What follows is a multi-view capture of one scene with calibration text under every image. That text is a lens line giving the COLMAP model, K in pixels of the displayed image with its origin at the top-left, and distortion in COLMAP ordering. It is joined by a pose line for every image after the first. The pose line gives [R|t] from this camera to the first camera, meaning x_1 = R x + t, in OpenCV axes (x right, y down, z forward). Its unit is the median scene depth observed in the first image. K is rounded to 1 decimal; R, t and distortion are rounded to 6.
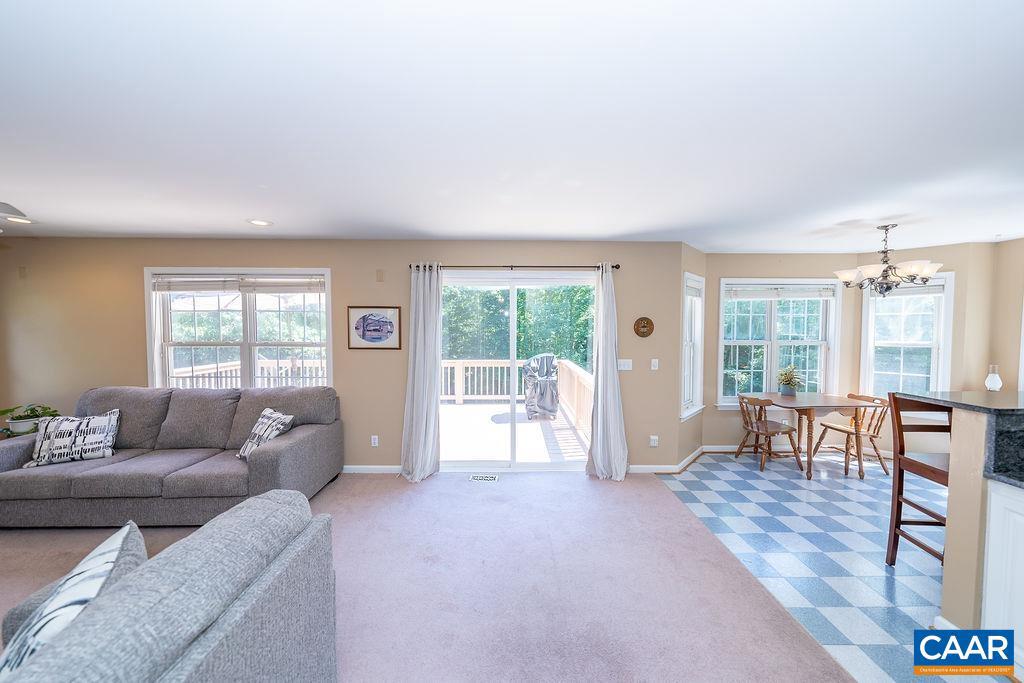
lens RADIAL K [[348.6, 0, 512.3], [0, 348.6, 340.1], [0, 0, 1]] dist [0.002710, 0.000456]
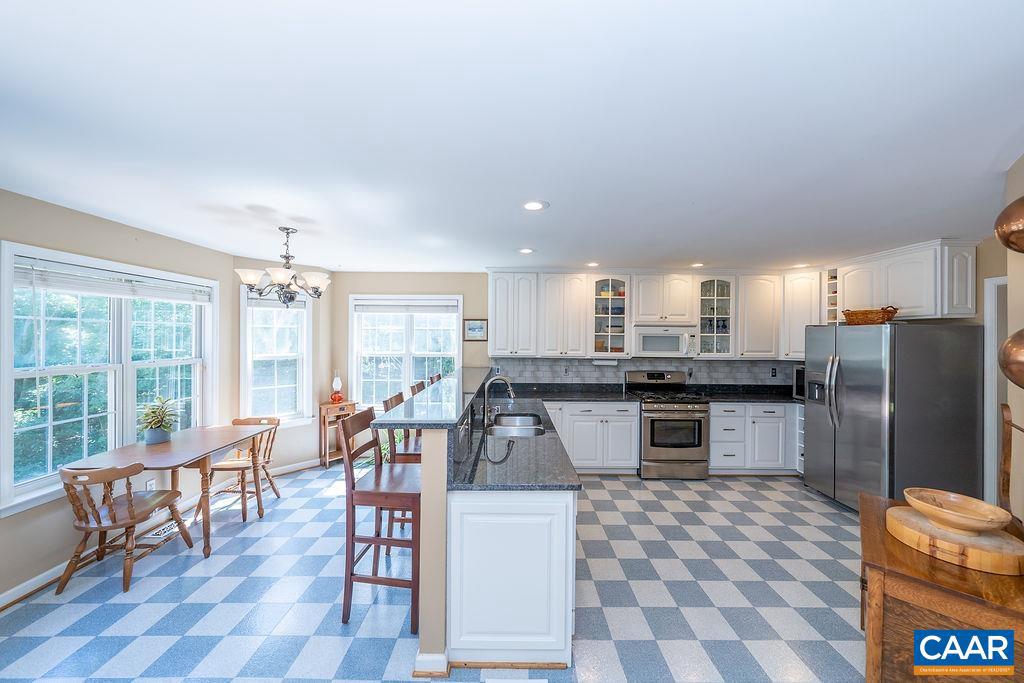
lens RADIAL K [[348.6, 0, 511.1], [0, 348.6, 338.8], [0, 0, 1]] dist [0.002710, 0.000456]
pose [[0.016827, -0.006577, 0.999837, 0.139319], [0.036549, 0.999314, 0.005958, -0.021789], [-0.999190, 0.036443, 0.017055, 0.322821]]
